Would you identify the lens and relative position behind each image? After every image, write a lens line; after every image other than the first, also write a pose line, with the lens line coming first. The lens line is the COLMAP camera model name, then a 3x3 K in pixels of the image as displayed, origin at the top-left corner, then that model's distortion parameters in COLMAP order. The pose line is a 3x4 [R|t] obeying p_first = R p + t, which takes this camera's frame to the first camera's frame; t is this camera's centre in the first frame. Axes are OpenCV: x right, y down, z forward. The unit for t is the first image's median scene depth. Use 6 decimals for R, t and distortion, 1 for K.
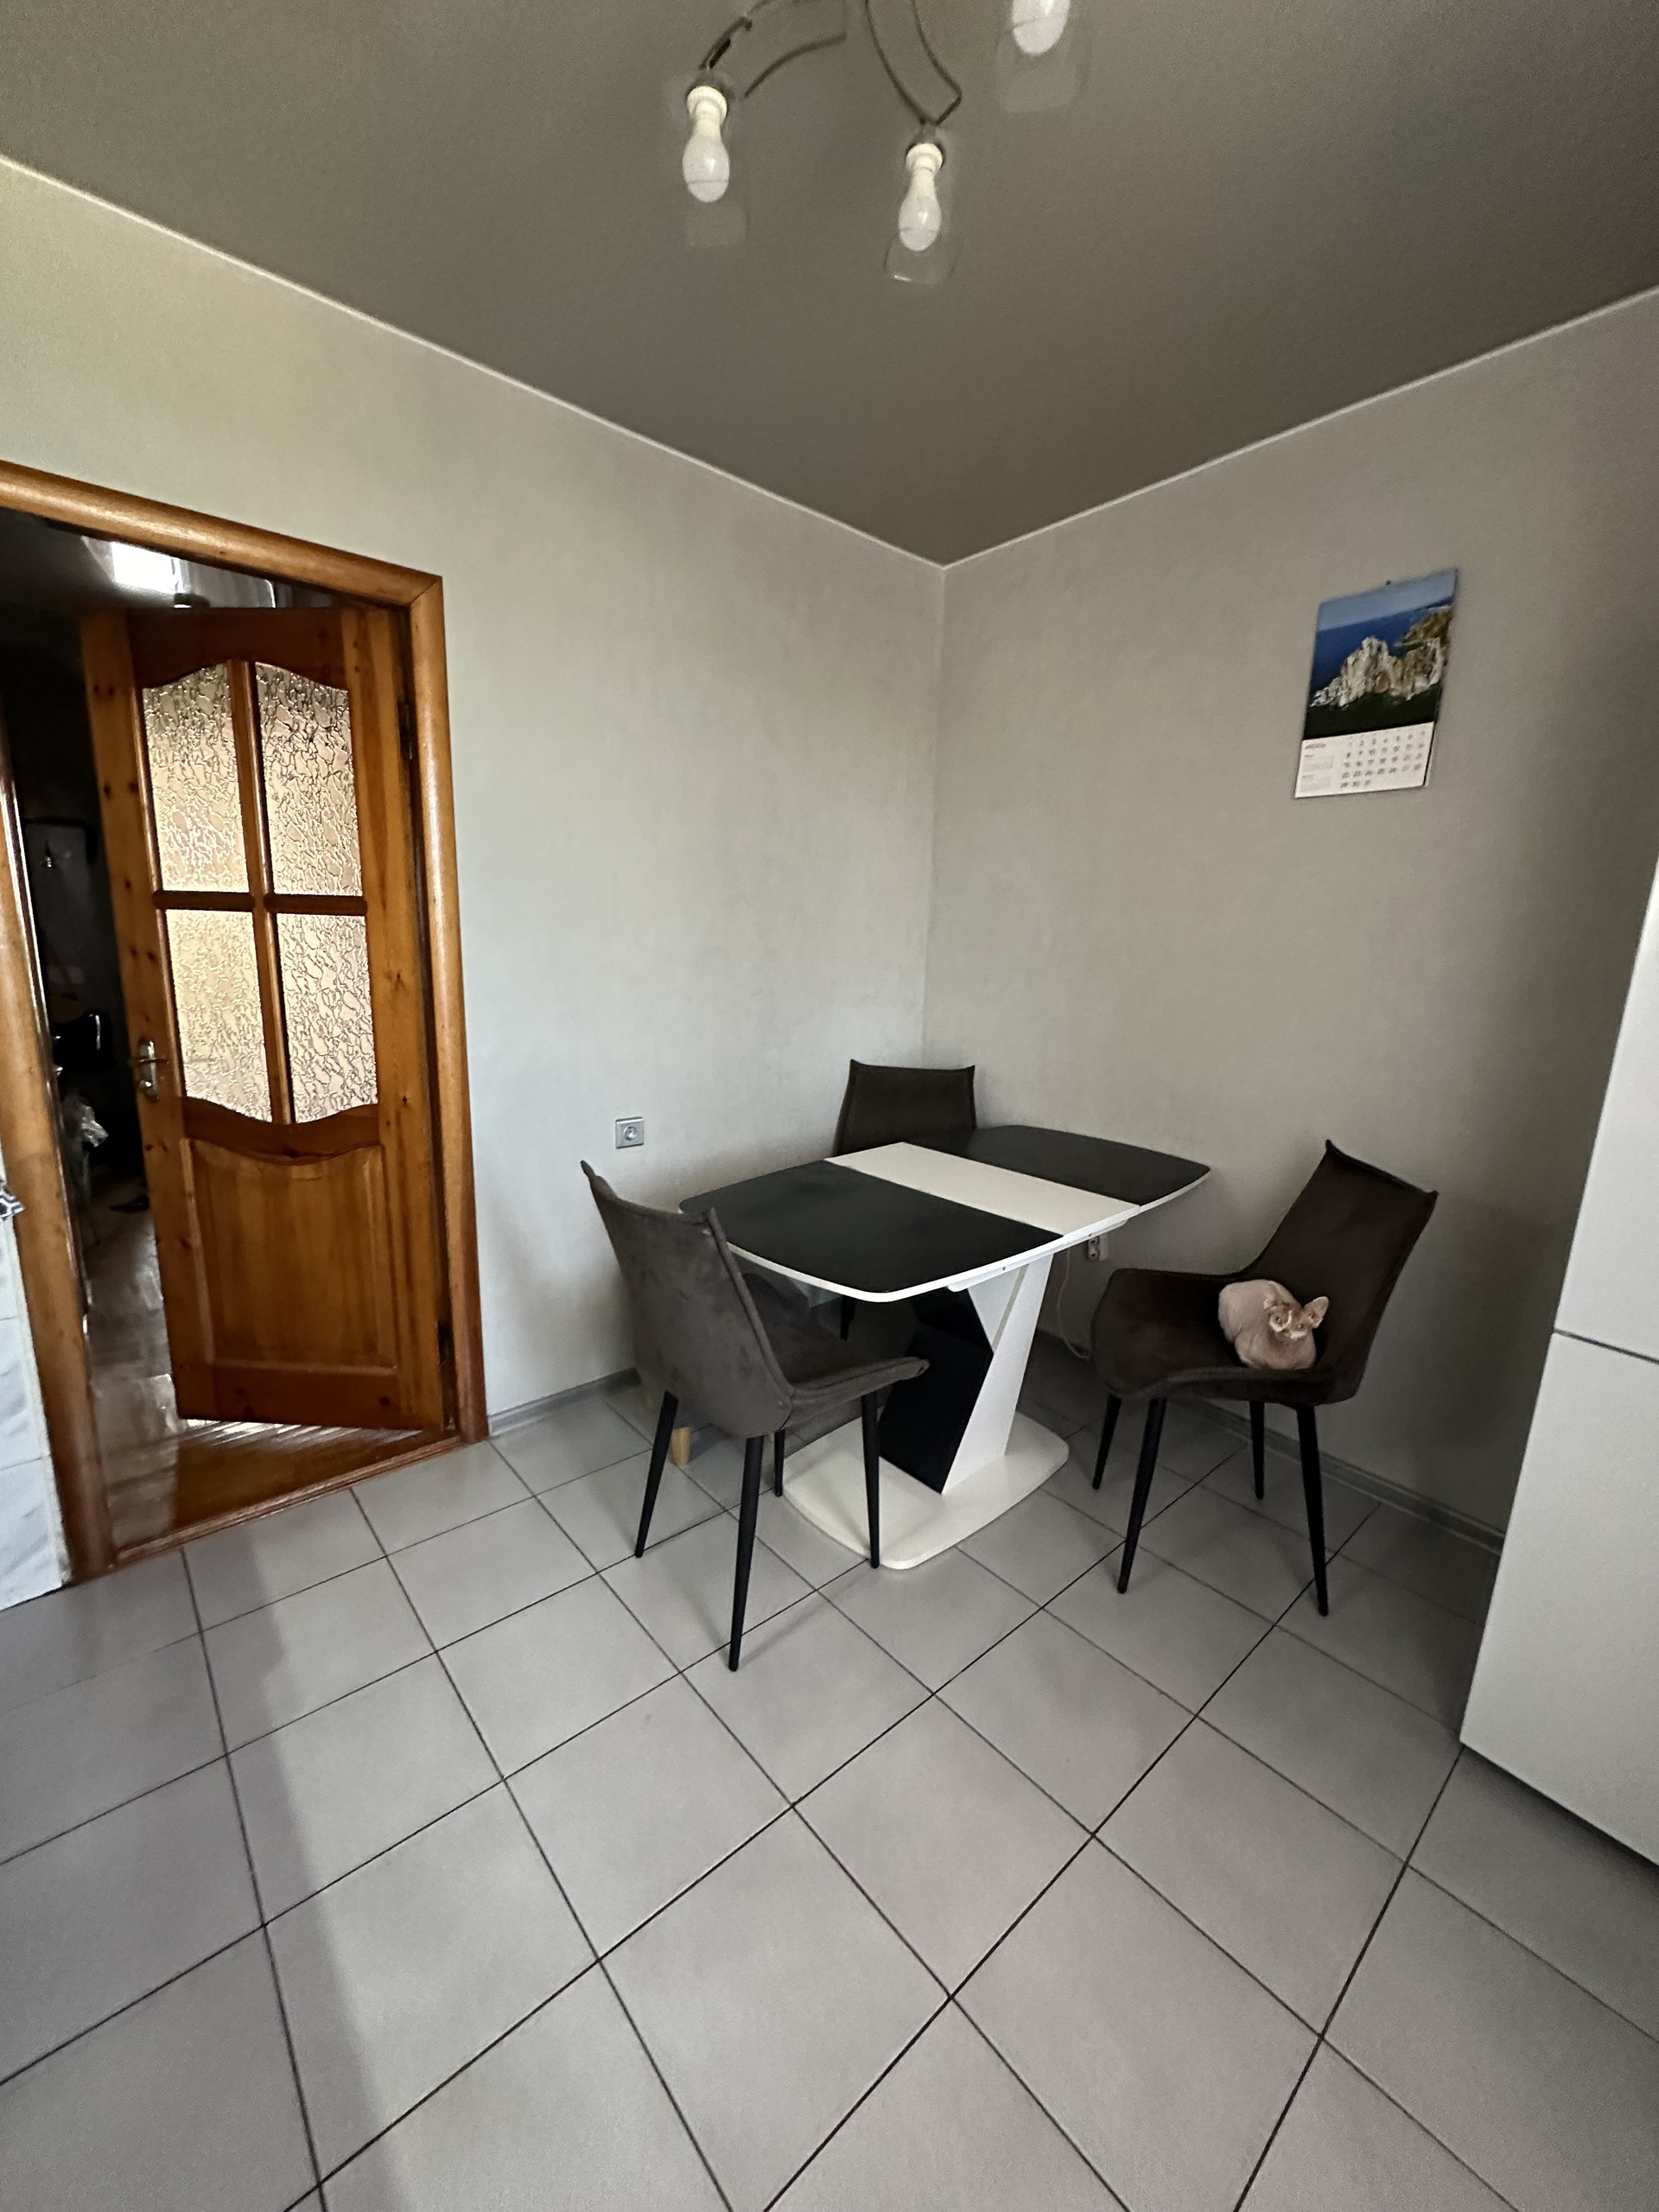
lens RADIAL K [[878.9, 0, 832.4], [0, 878.9, 1105.4], [0, 0, 1]] dist [-0.003263, 0.000914]
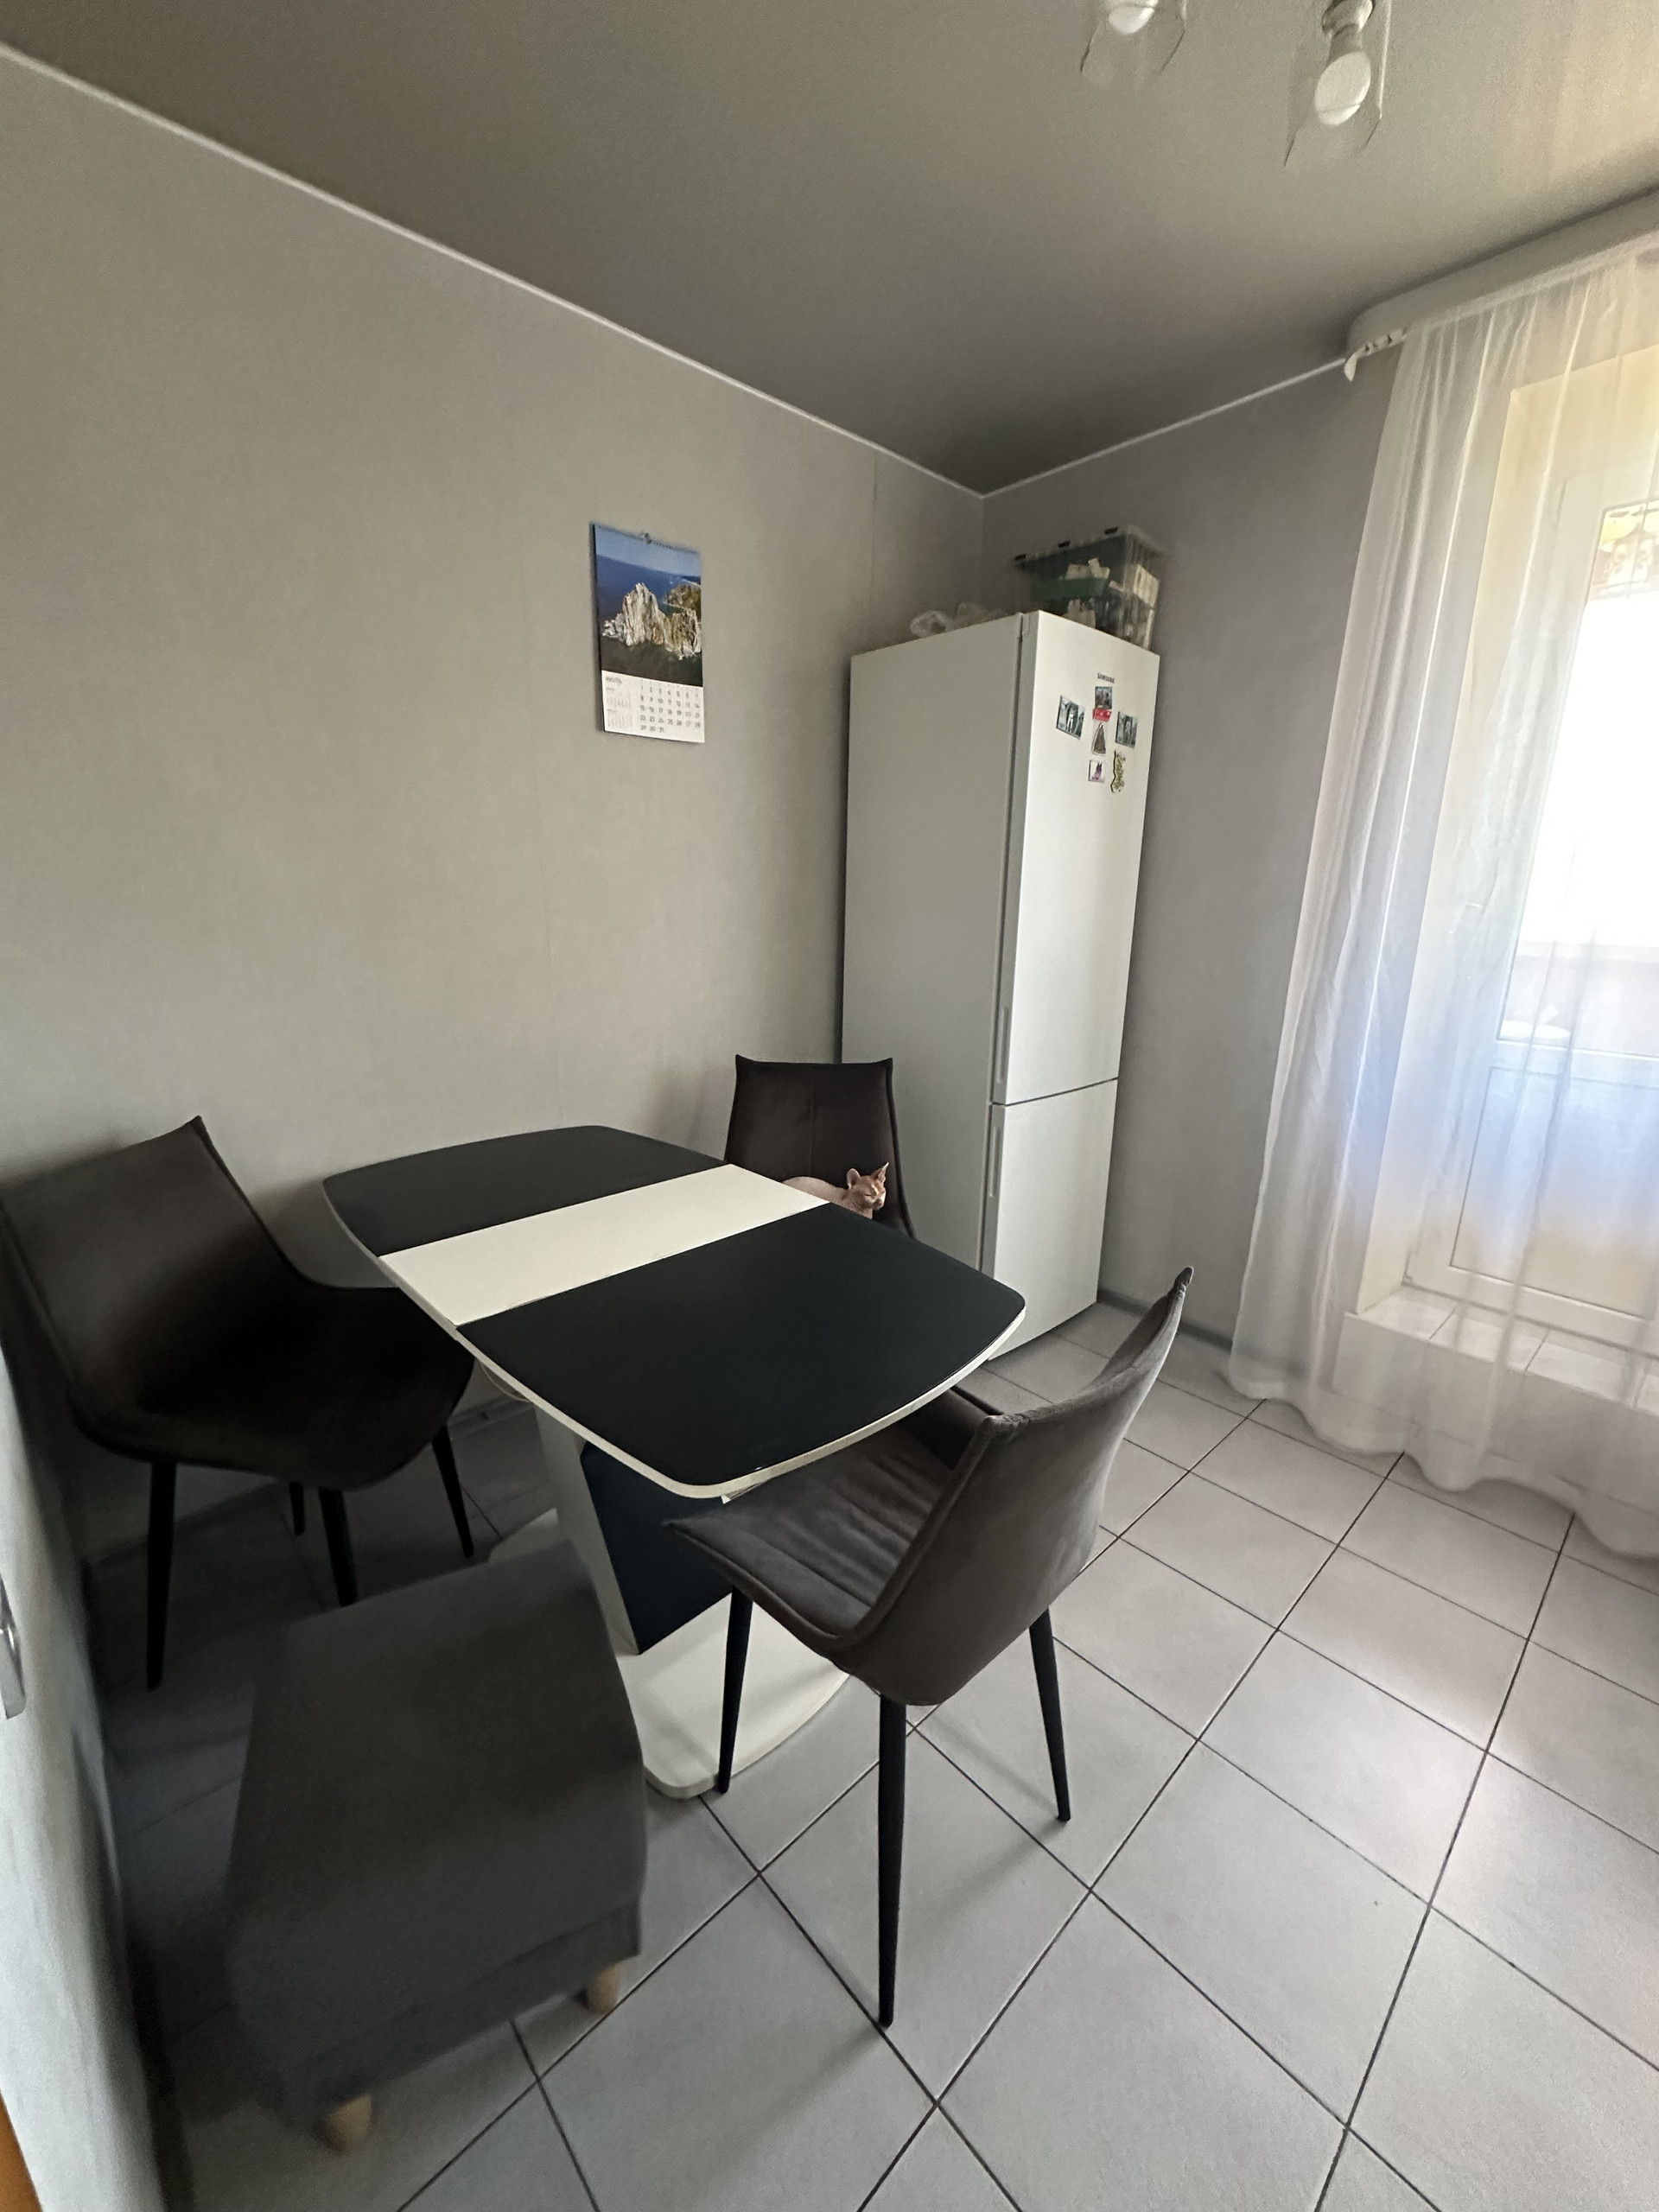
lens RADIAL K [[878.9, 0, 836.2], [0, 878.9, 1107.2], [0, 0, 1]] dist [-0.003263, 0.000914]
pose [[-0.041427, -0.282754, 0.958297, -0.570915], [0.189602, 0.939468, 0.285395, -0.201921], [-0.980987, 0.193518, 0.014691, 0.874043]]
